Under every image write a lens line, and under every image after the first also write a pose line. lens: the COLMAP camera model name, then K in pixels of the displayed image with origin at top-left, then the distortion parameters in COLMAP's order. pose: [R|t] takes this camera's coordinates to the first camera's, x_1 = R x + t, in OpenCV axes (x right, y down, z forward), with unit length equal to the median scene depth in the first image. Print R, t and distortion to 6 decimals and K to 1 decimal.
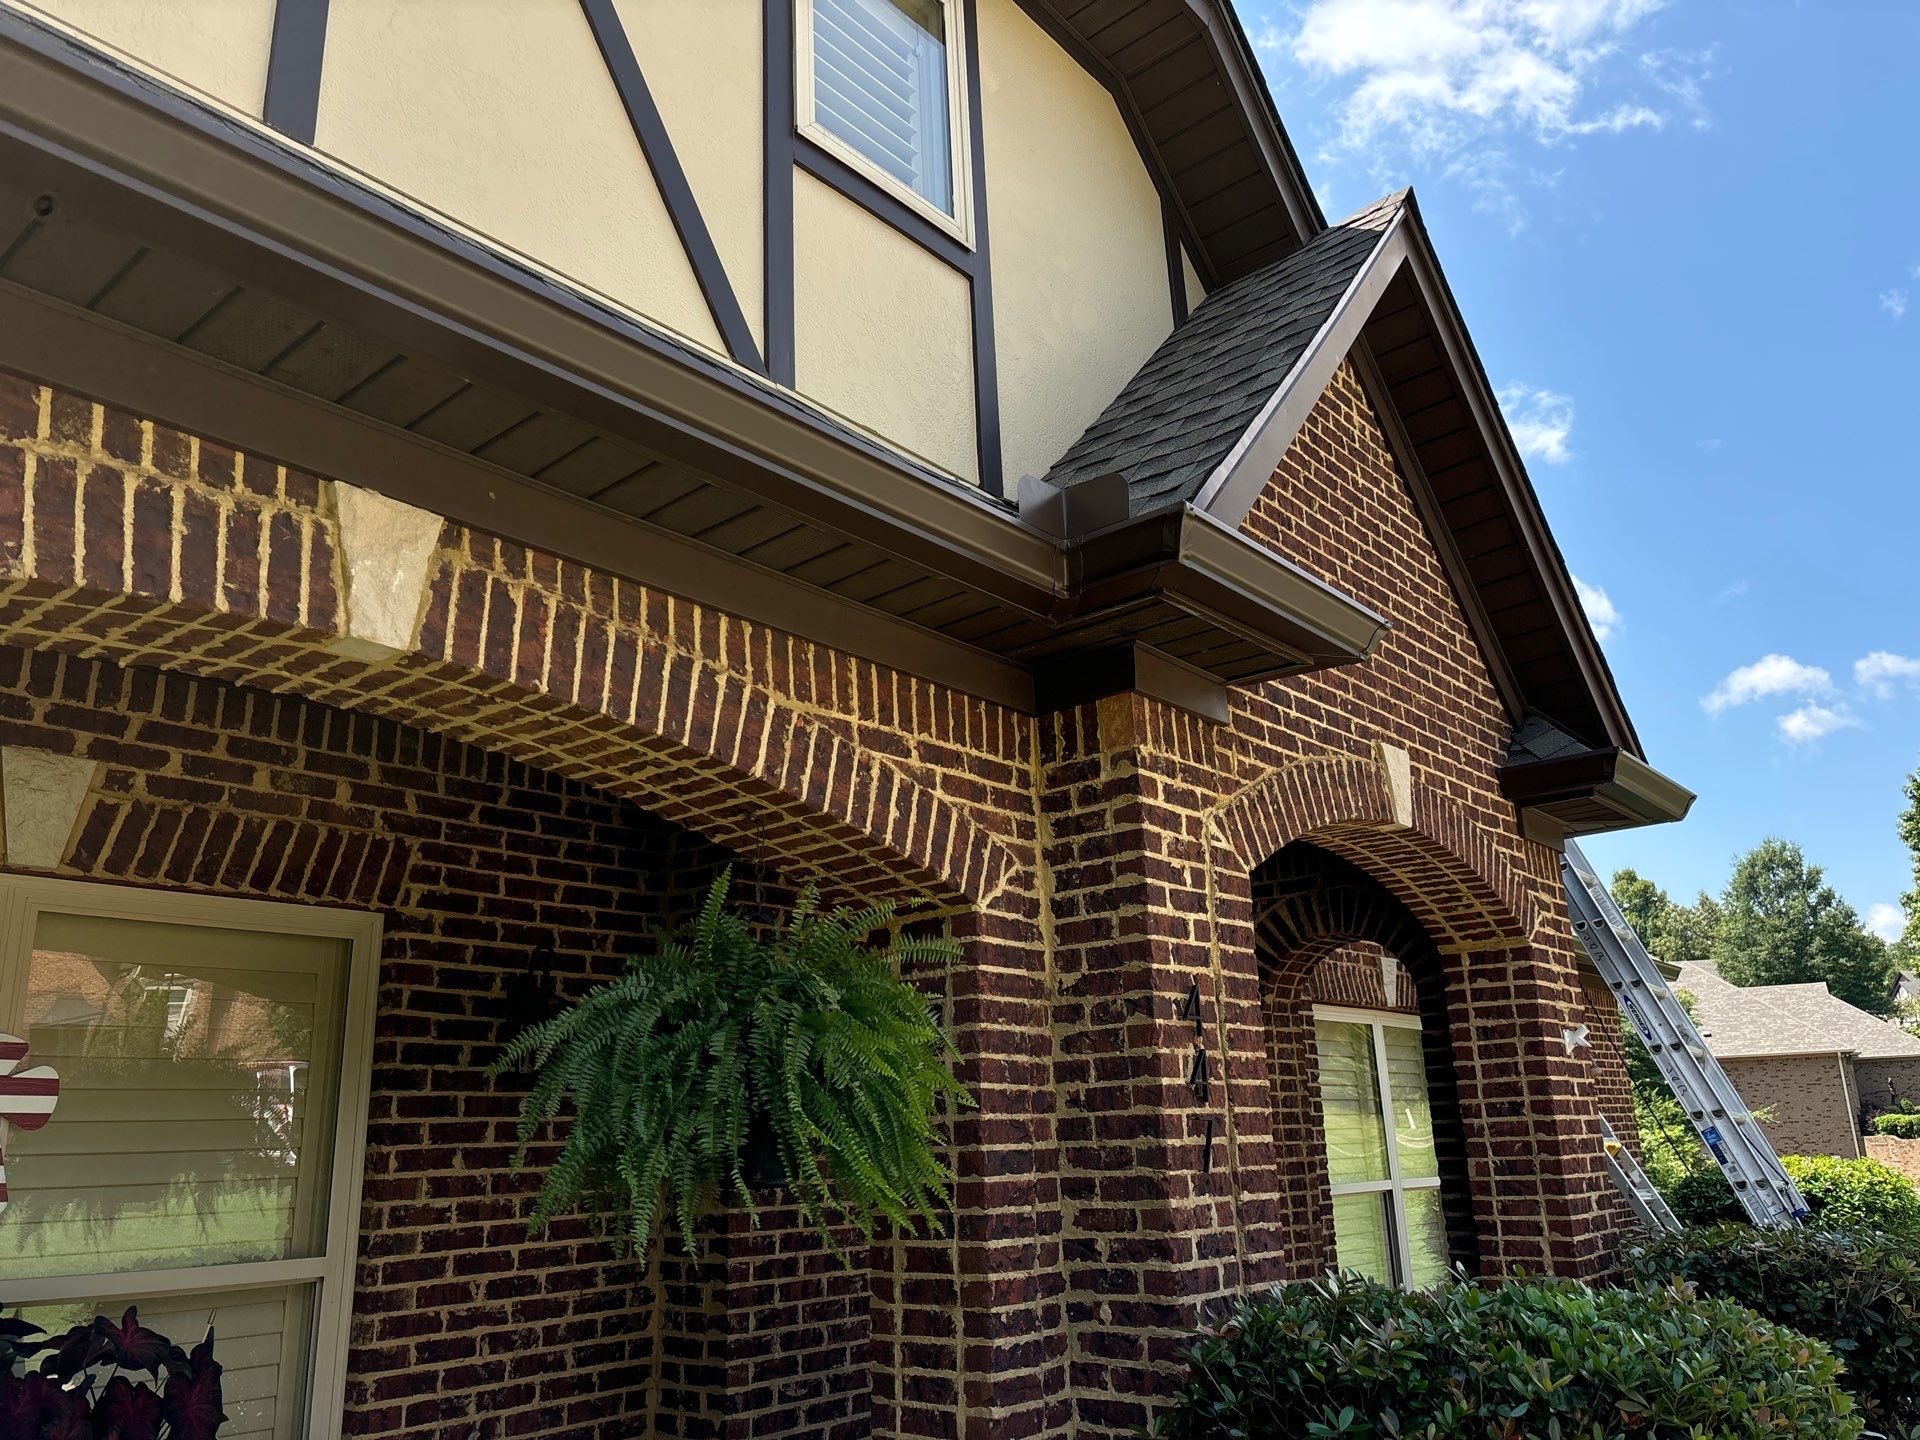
lens RADIAL K [[1447.1, 0, 940.0], [0, 1447.1, 719.7], [0, 0, 1]] dist [0.075424, -0.055520]
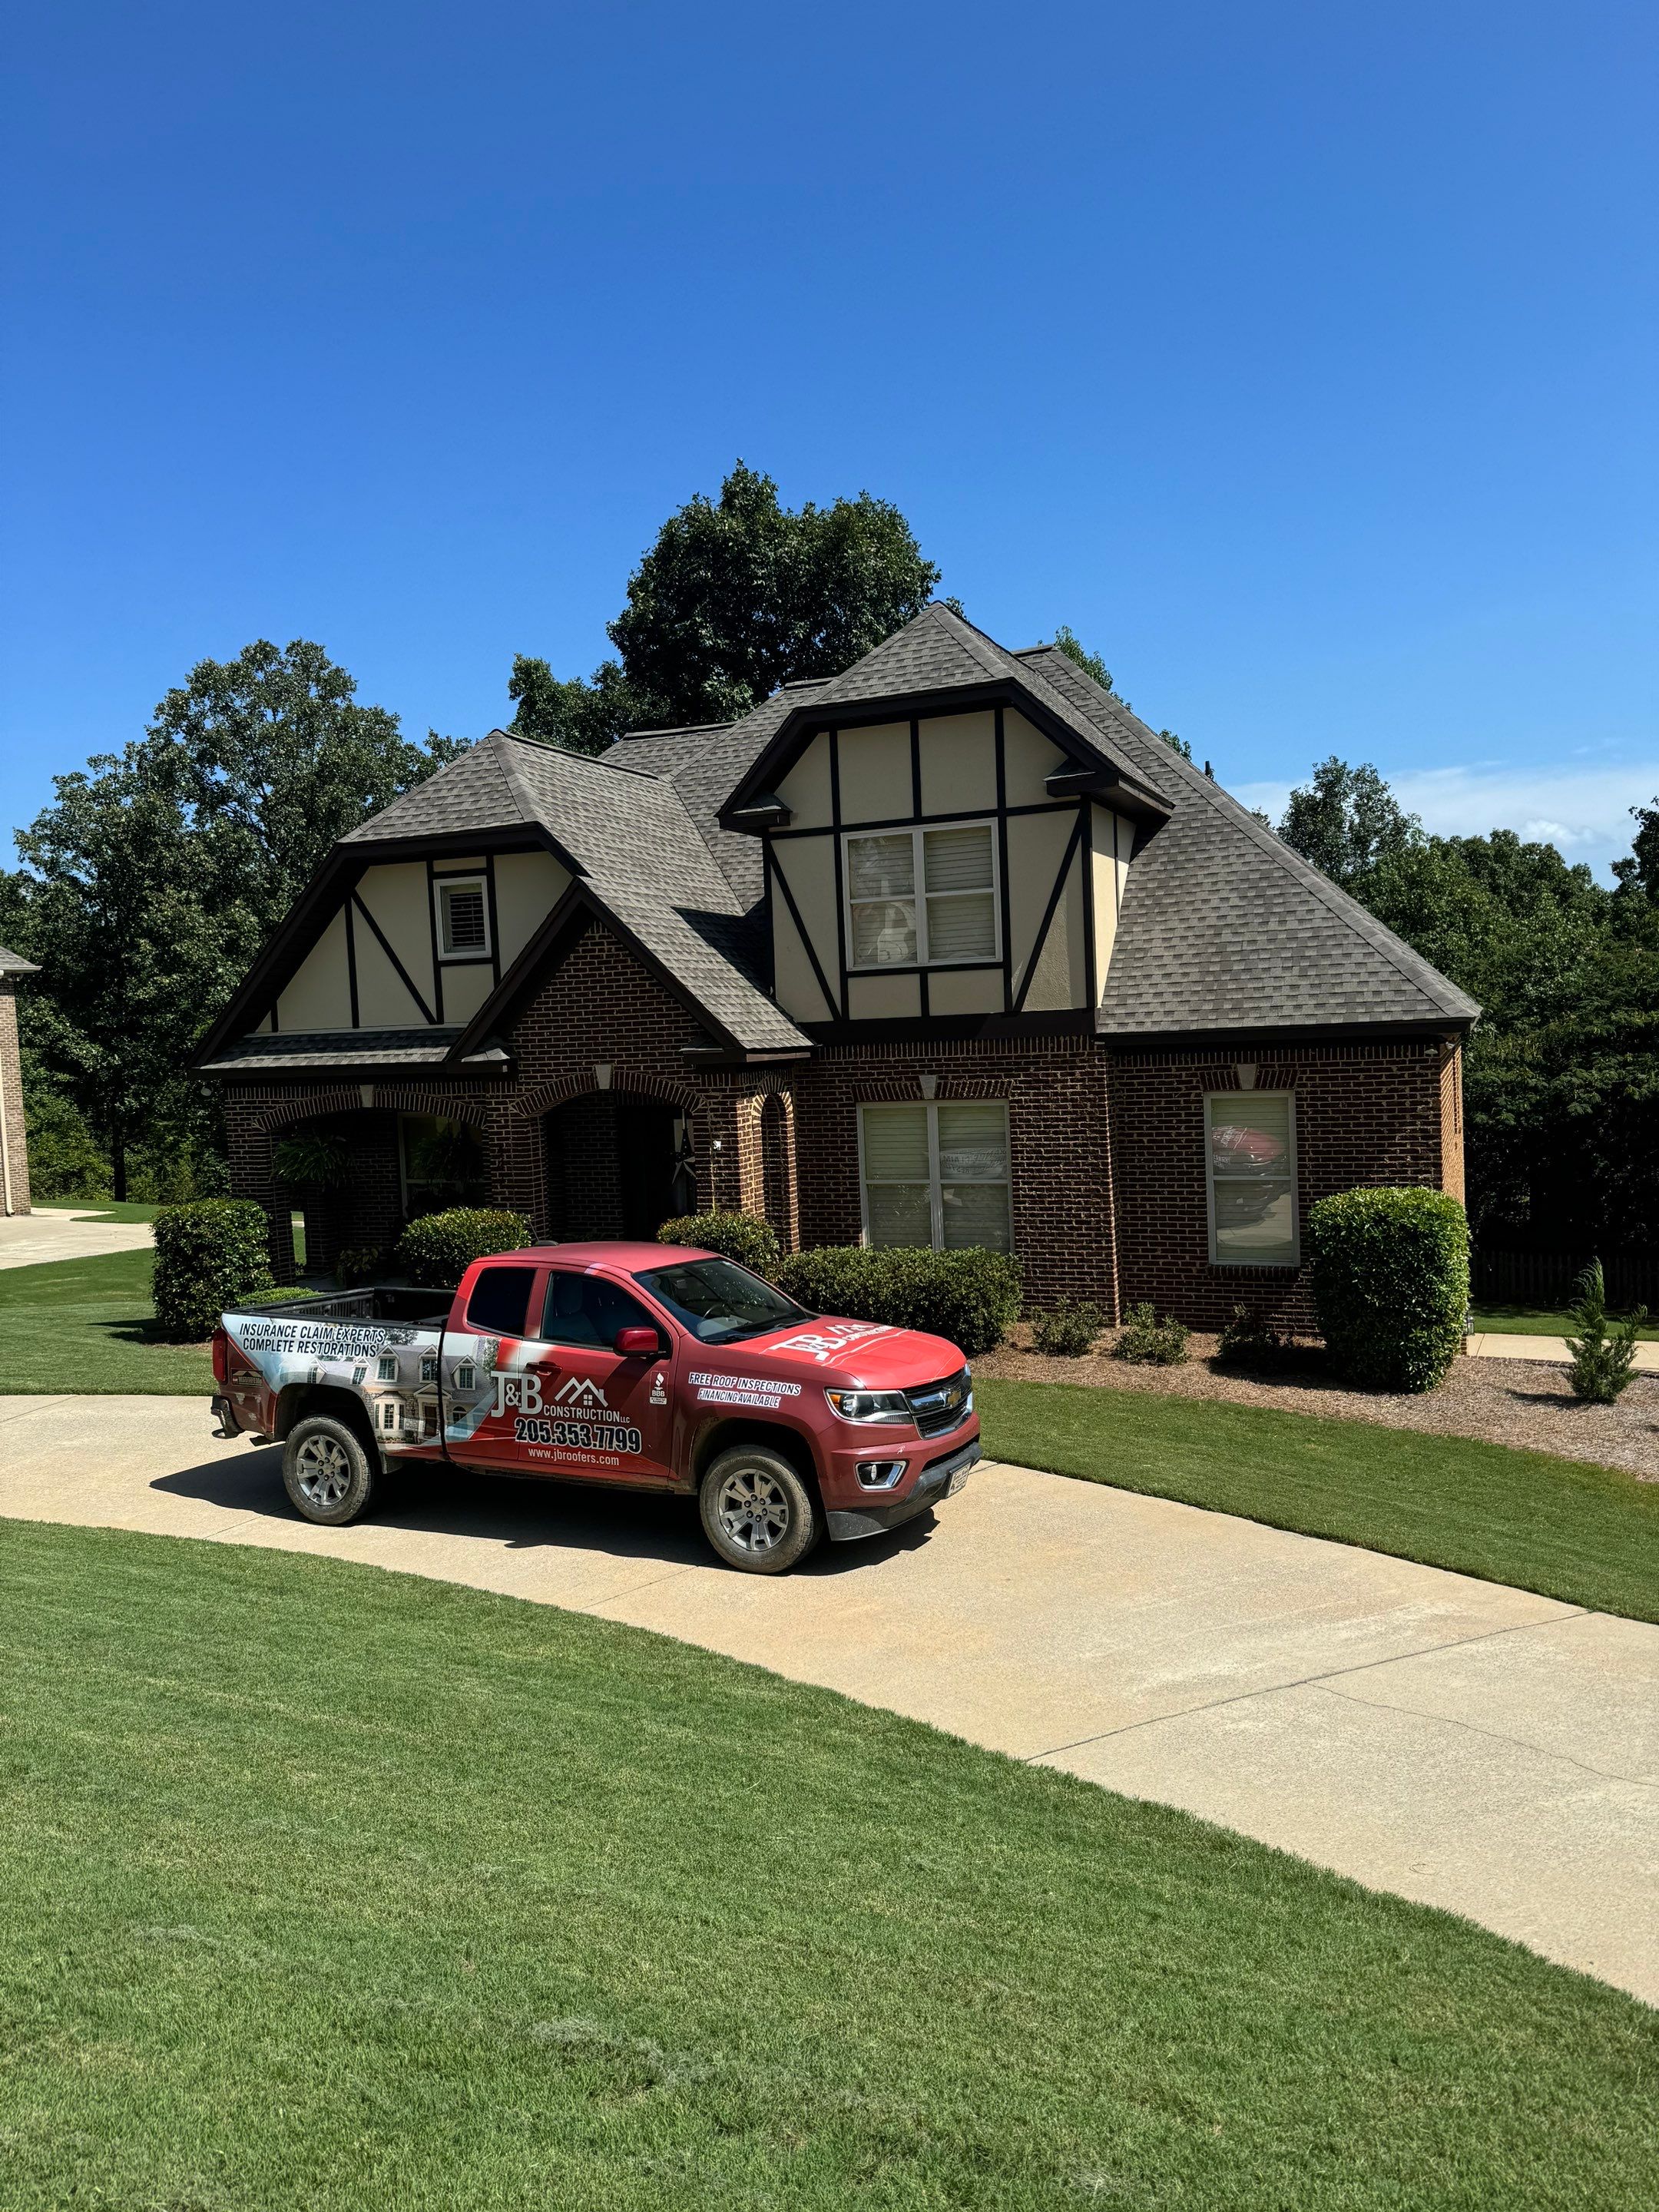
lens RADIAL K [[1667.2, 0, 834.0], [0, 1667.2, 1143.0], [0, 0, 1]] dist [0.075424, -0.055520]
pose [[0.321134, 0.082775, -0.943410, 5.282545], [0.303557, 0.934615, 0.185333, -0.465489], [0.897065, -0.345896, 0.275009, 0.485802]]
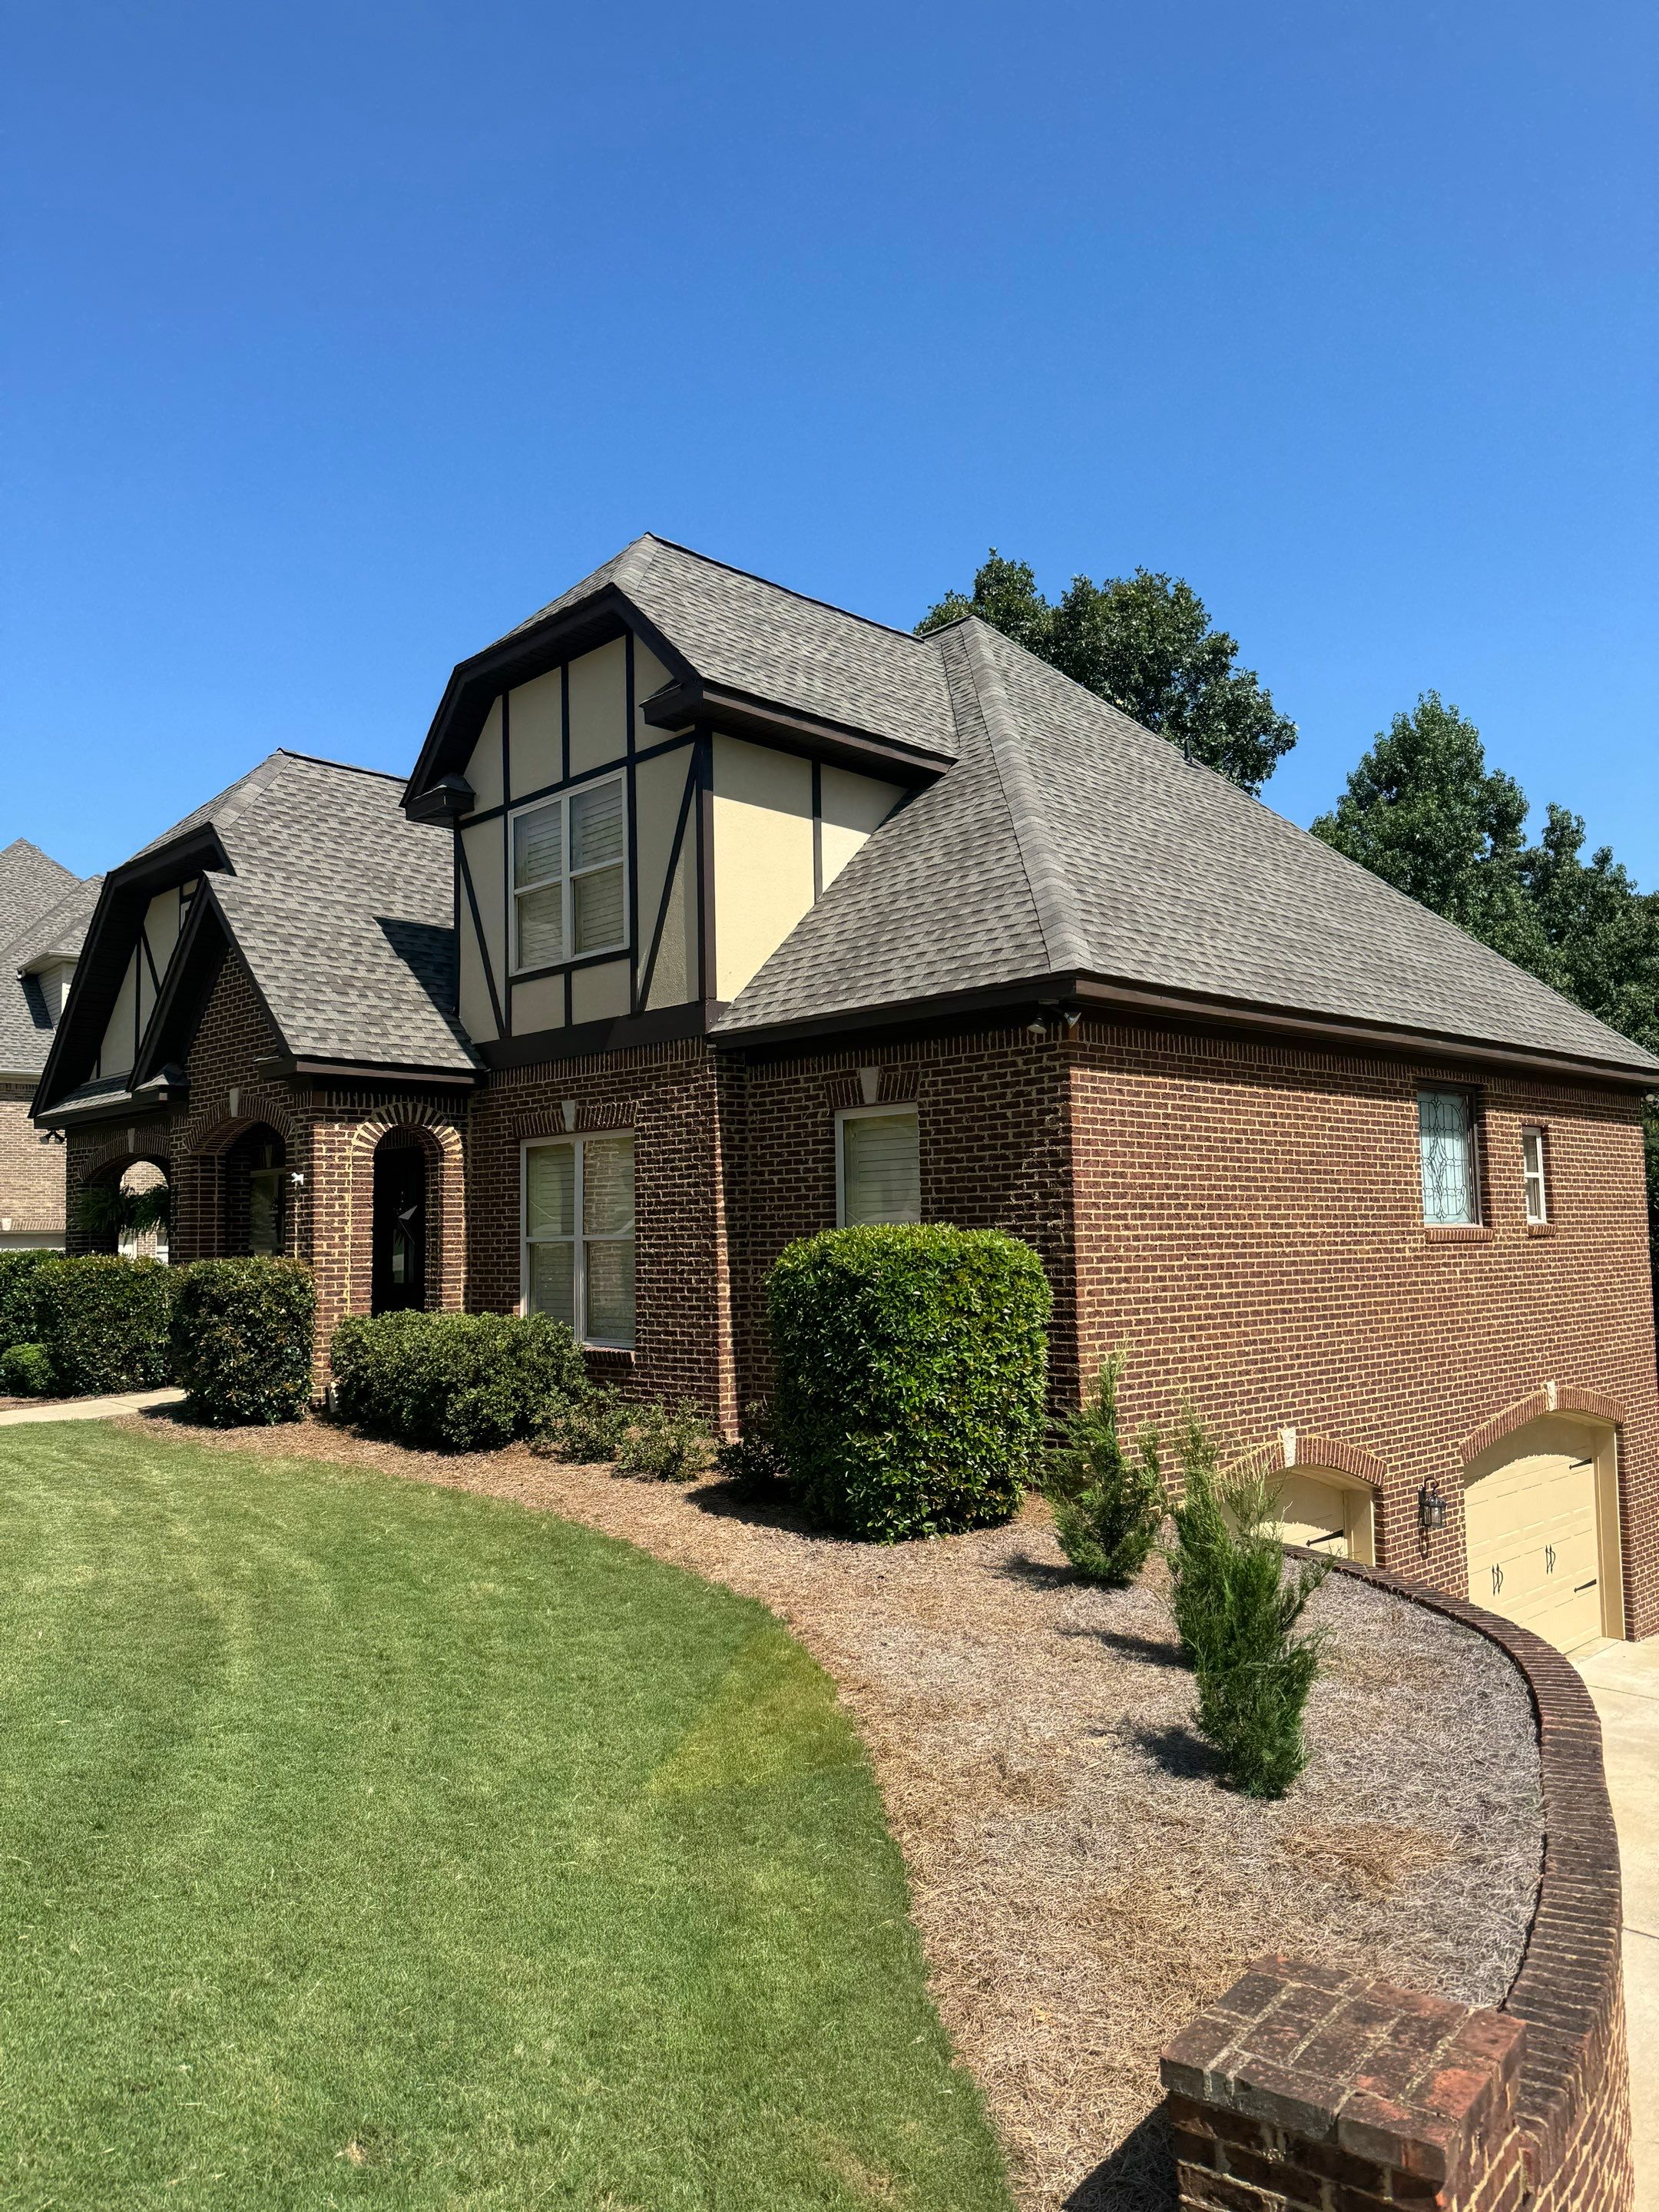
lens RADIAL K [[1667.2, 0, 833.4], [0, 1667.2, 1124.6], [0, 0, 1]] dist [0.075424, -0.055520]
pose [[-0.089119, -0.046974, -0.994913, 4.482973], [0.300214, 0.951166, -0.071800, 0.871620], [0.949700, -0.305085, -0.070665, 3.022151]]
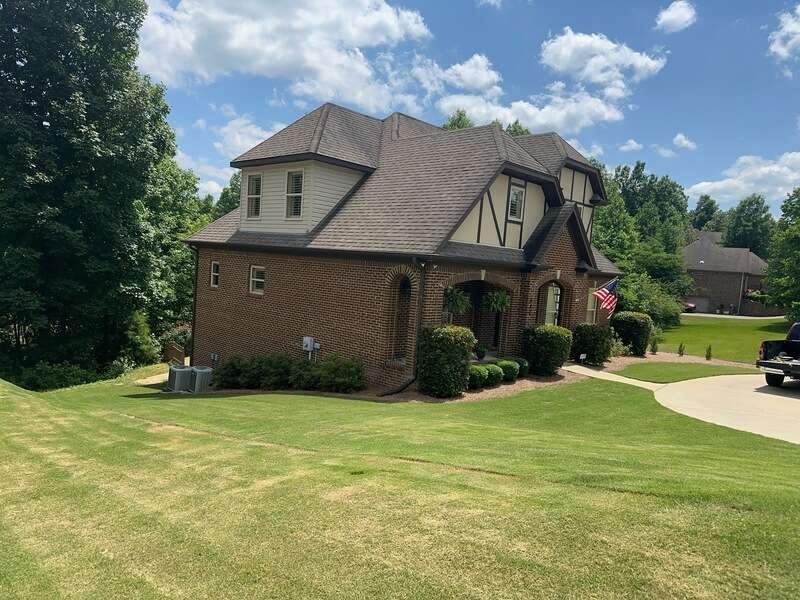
lens RADIAL K [[564.6, 0, 403.0], [0, 564.6, 306.1], [0, 0, 1]] dist [0.061235, -0.004300]
pose [[0.993494, 0.107099, -0.038731, -0.638082], [-0.086397, 0.930335, 0.356387, -1.232650], [0.074201, -0.350722, 0.933535, -3.172915]]
